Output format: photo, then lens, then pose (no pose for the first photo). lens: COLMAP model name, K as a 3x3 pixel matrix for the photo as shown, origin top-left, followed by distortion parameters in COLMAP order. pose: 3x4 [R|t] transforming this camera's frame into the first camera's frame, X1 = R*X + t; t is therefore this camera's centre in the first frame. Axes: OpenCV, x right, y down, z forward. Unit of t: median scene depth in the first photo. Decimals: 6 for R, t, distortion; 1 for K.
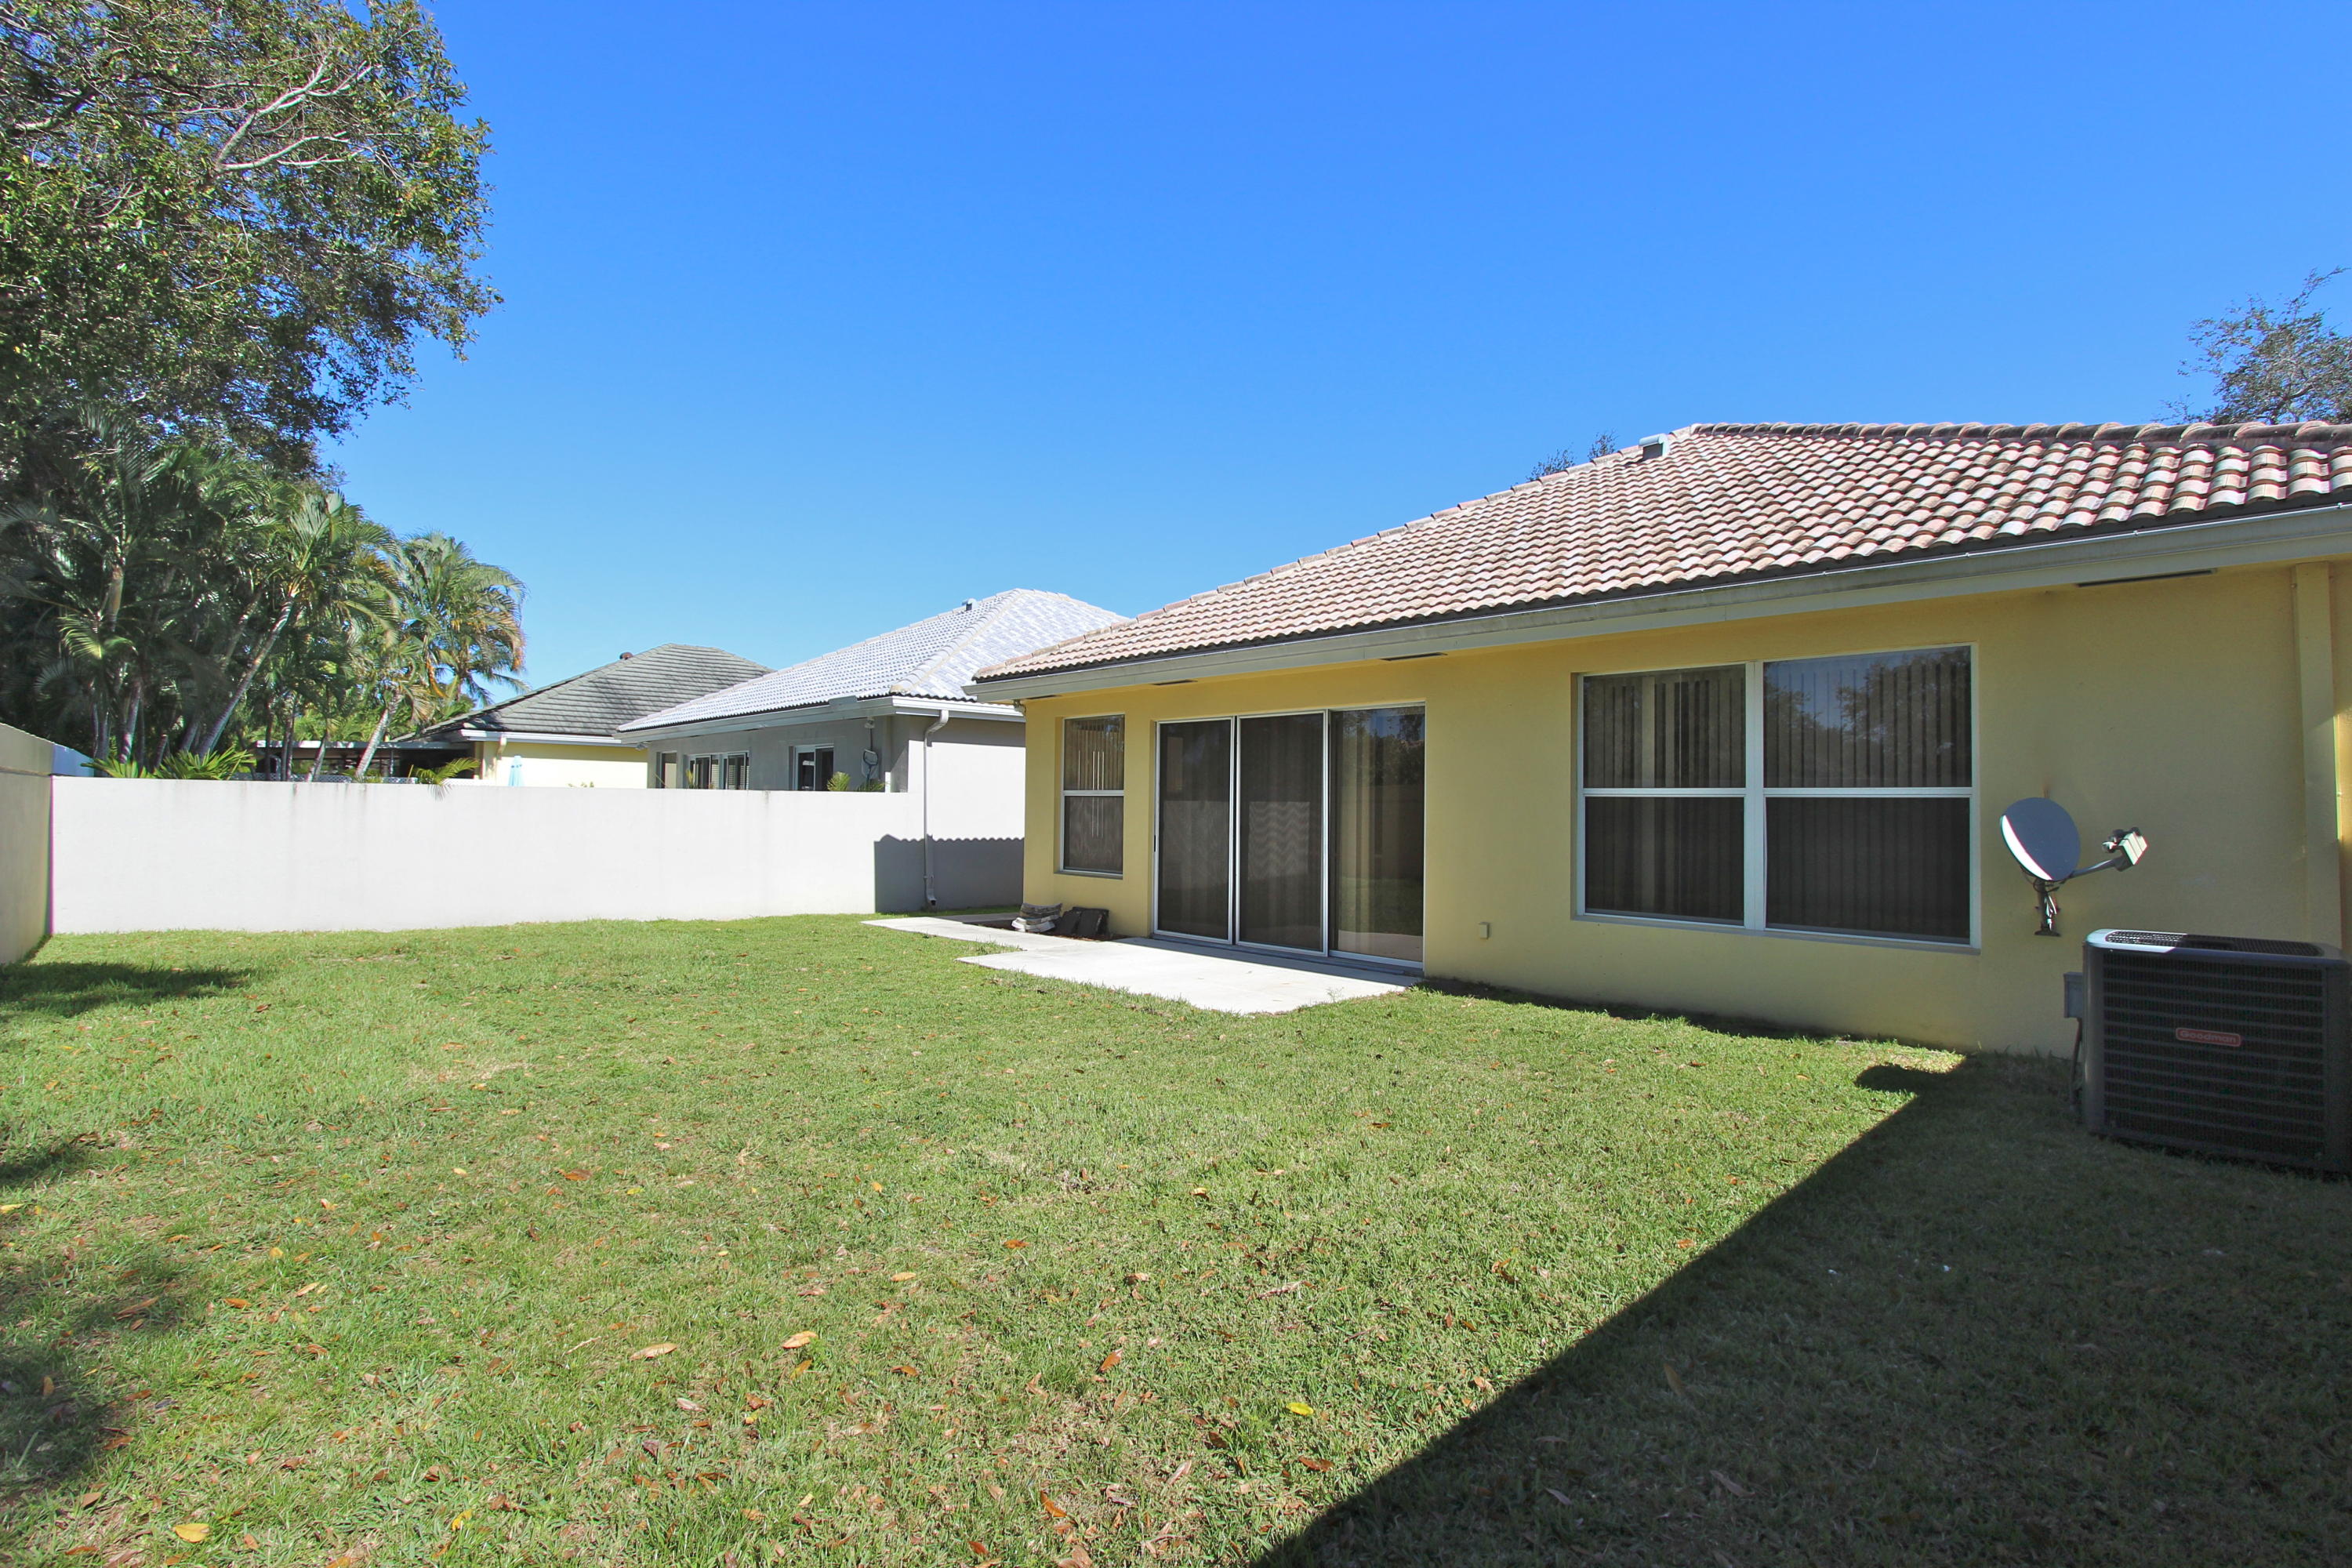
lens RADIAL K [[1075.9, 0, 1176.0], [0, 1075.9, 784.0], [0, 0, 1]] dist [-0.014917, 0.000993]
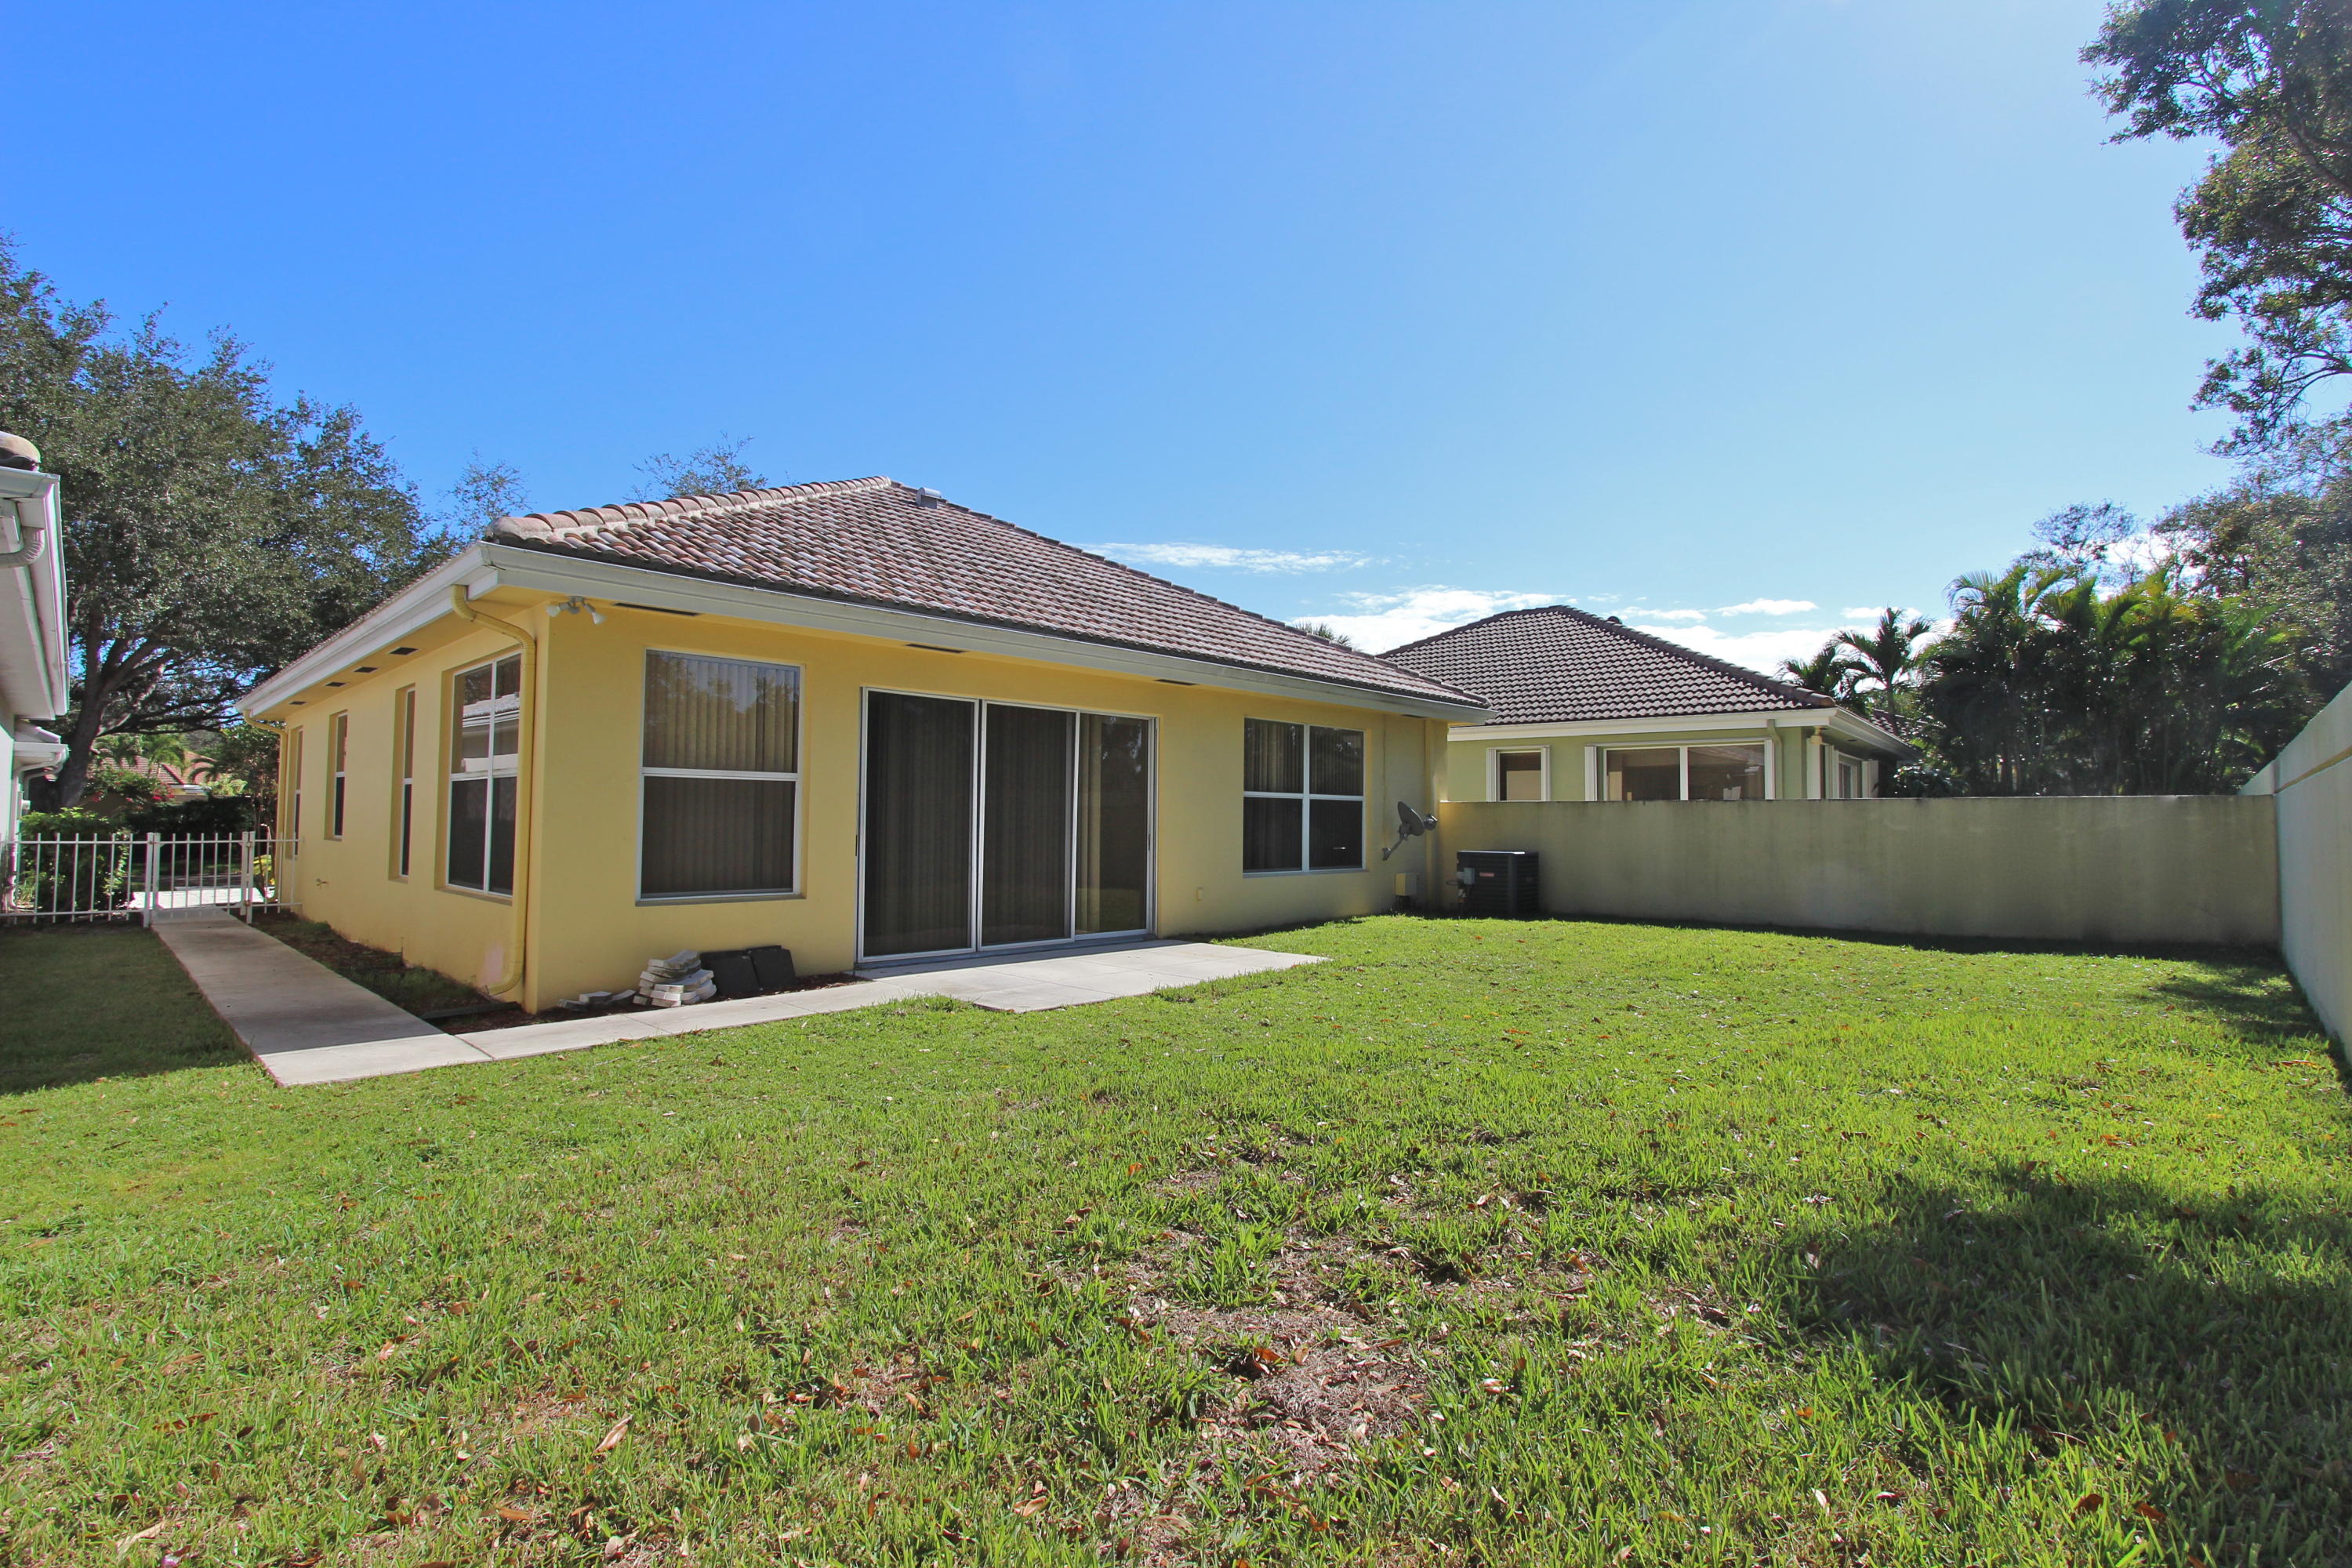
lens RADIAL K [[1075.9, 0, 1176.0], [0, 1075.9, 784.0], [0, 0, 1]] dist [-0.014917, 0.000993]
pose [[0.013397, 0.008193, 0.999877, -0.887692], [-0.045309, 0.998944, -0.007578, 0.007541], [-0.998883, -0.045202, 0.013754, 0.847052]]
